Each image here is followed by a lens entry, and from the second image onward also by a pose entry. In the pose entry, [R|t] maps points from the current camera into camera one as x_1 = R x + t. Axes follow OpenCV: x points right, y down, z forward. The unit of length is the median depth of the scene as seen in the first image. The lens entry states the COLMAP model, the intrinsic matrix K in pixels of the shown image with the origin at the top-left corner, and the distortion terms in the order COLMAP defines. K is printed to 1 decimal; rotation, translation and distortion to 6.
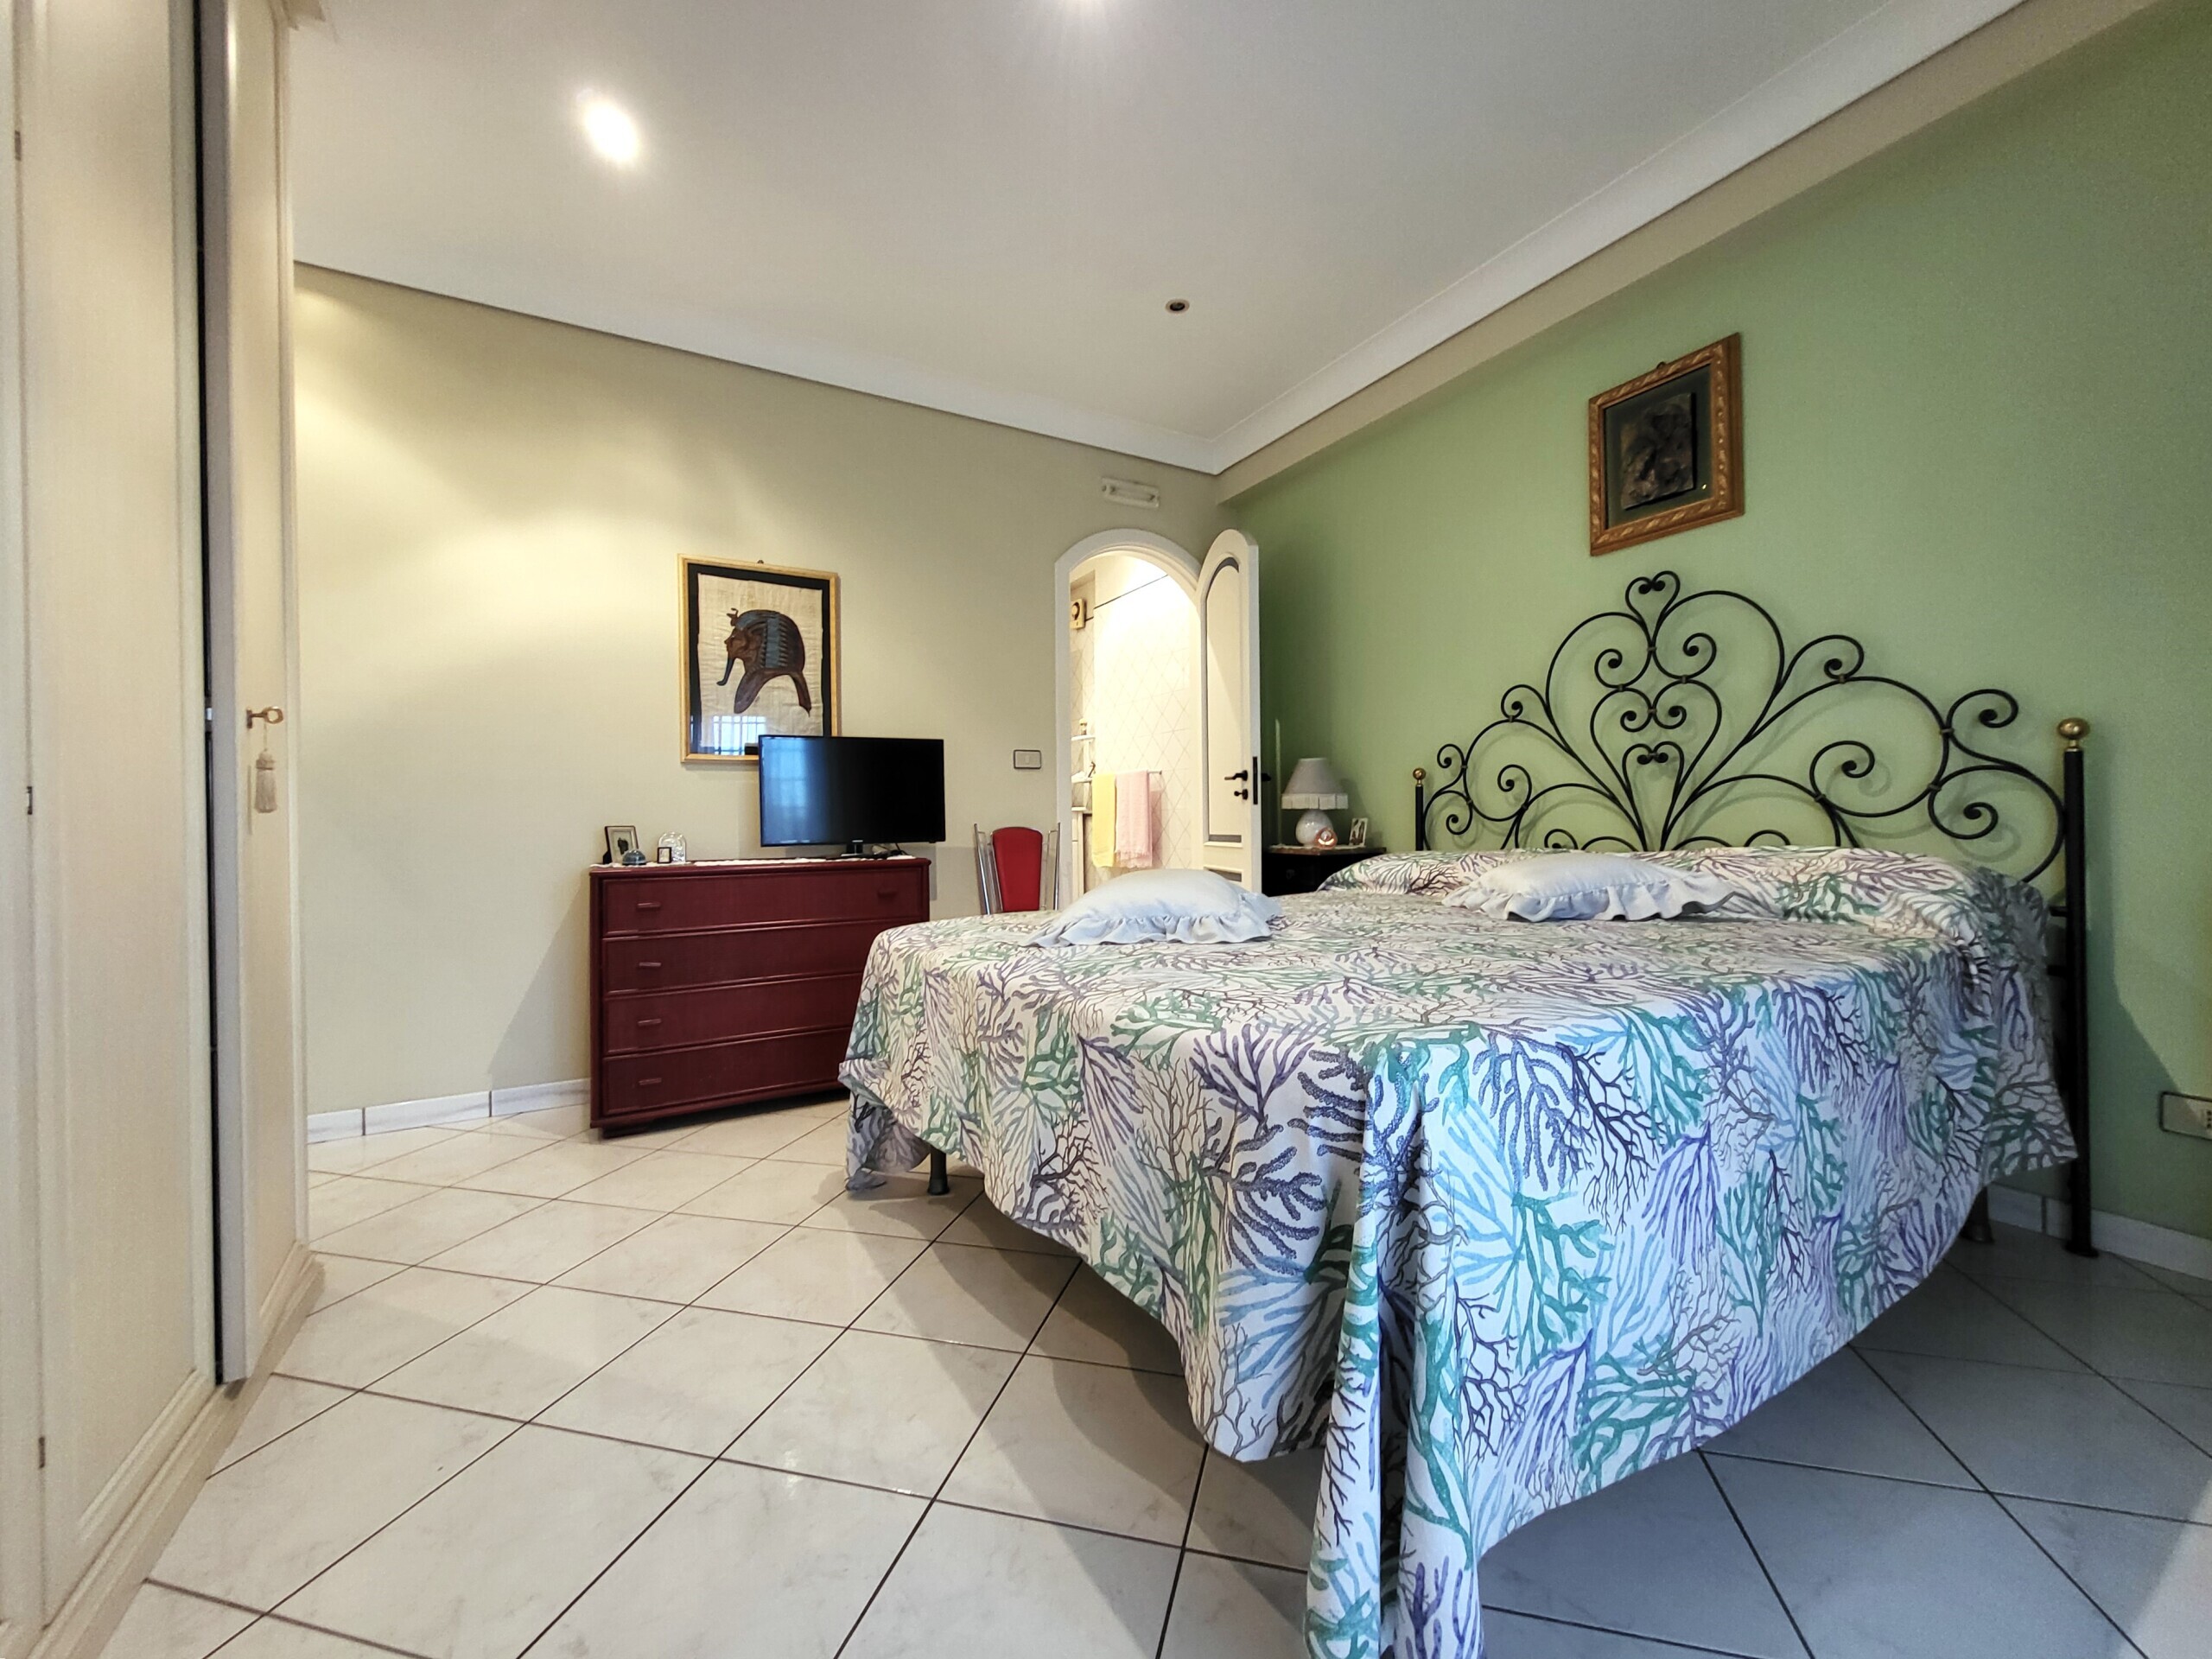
lens RADIAL K [[885.6, 0, 1122.5], [0, 885.6, 821.4], [0, 0, 1]] dist [-0.000761, 0.000012]
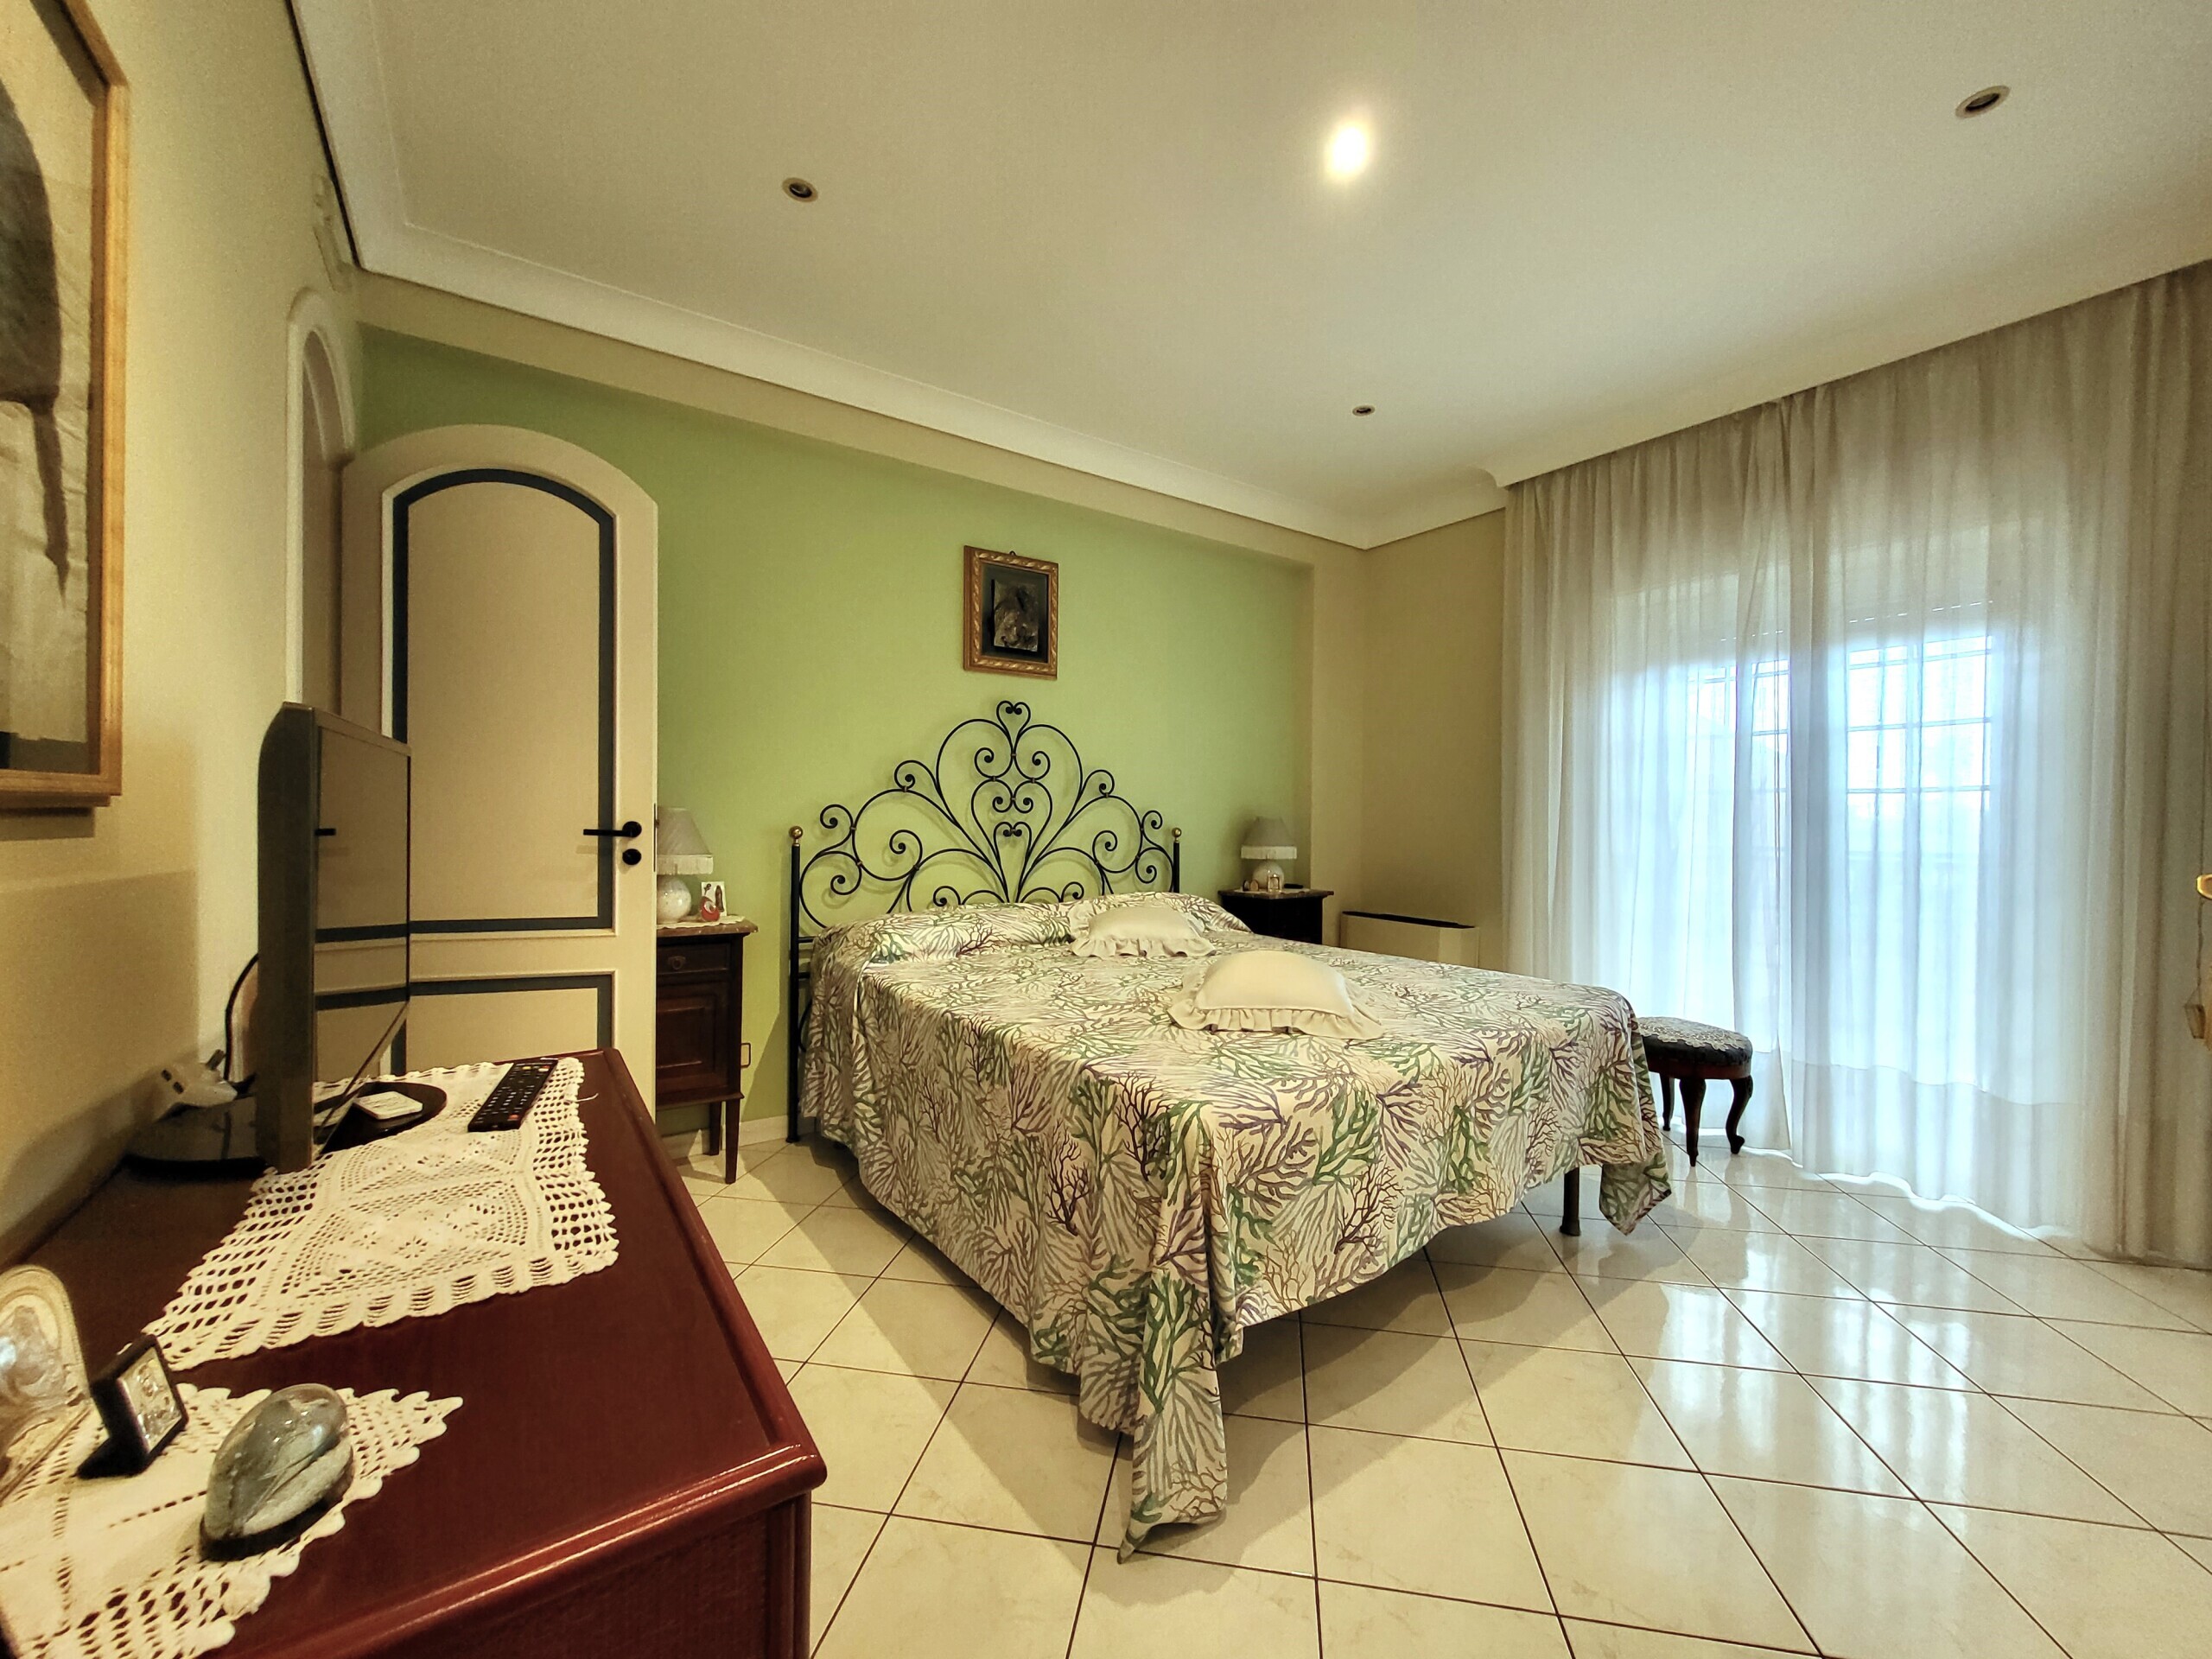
lens RADIAL K [[885.6, 0, 1122.5], [0, 885.6, 821.4], [0, 0, 1]] dist [-0.000761, 0.000012]
pose [[-0.090585, 0.008859, 0.995849, -0.808297], [-0.010993, 0.999891, -0.009895, -0.077694], [-0.995828, -0.011844, -0.090478, 0.953726]]
